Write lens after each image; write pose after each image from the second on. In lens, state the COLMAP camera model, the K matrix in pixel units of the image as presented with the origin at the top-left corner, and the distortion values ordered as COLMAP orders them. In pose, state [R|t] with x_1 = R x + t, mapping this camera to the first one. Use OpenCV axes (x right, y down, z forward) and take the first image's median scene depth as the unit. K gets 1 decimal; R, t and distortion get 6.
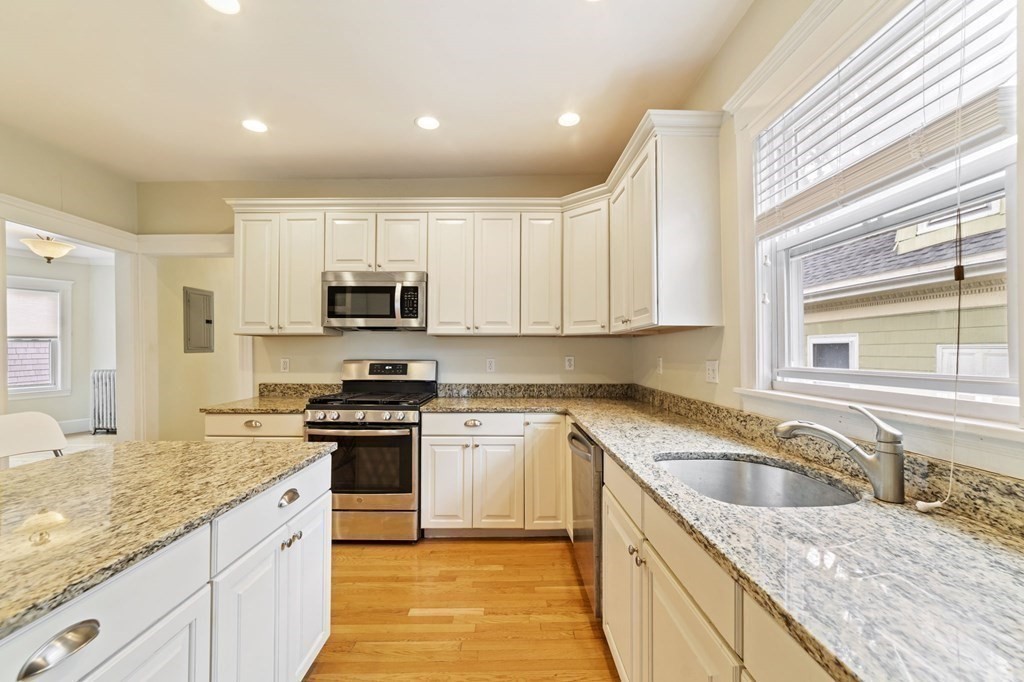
lens RADIAL K [[403.0, 0, 513.1], [0, 403.0, 346.9], [0, 0, 1]] dist [-0.013129, 0.000241]
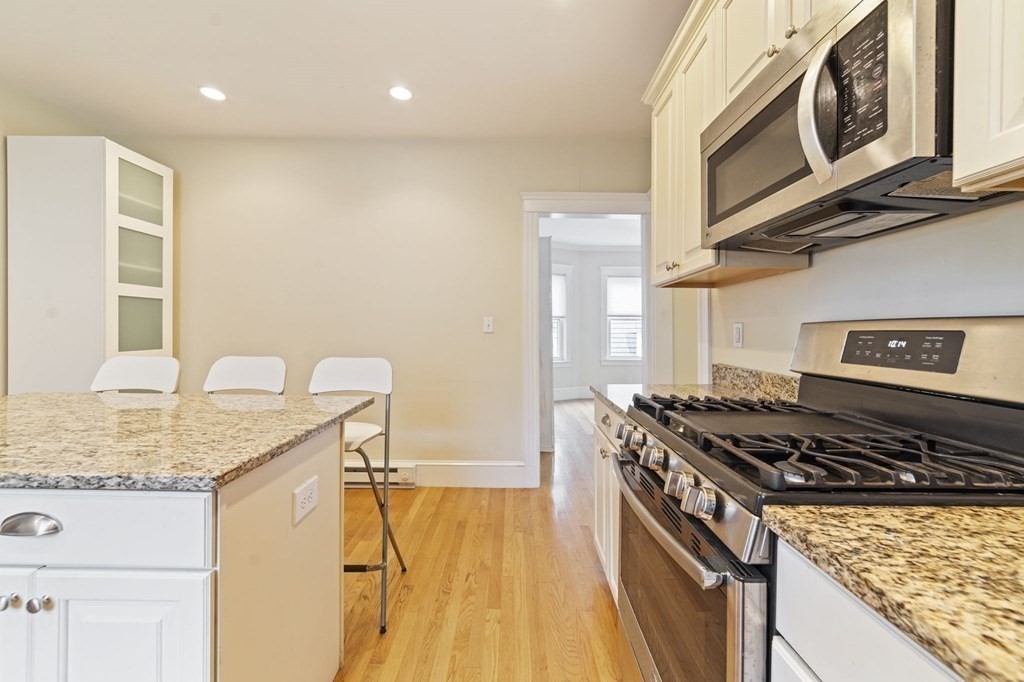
lens RADIAL K [[401.6, 0, 501.3], [0, 401.6, 333.1], [0, 0, 1]] dist [-0.001269, -0.000059]
pose [[-0.045370, 0.006007, -0.998952, 0.009665], [0.001972, 0.999981, 0.005924, 0.044192], [0.998968, -0.001701, -0.045381, 0.776236]]
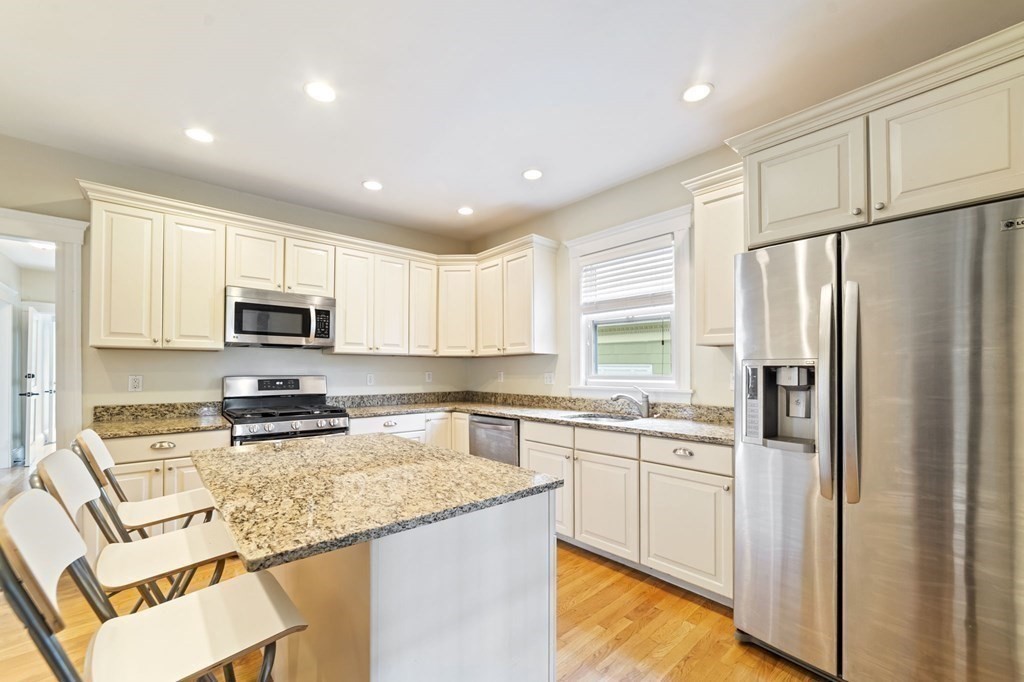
lens RADIAL K [[417.0, 0, 513.1], [0, 417.0, 364.9], [0, 0, 1]] dist [0.000305, 0.000175]
pose [[0.749398, 0.007296, 0.662079, -0.621023], [-0.007407, 0.999969, -0.002636, 0.002932], [-0.662078, -0.002929, 0.749429, -0.226460]]
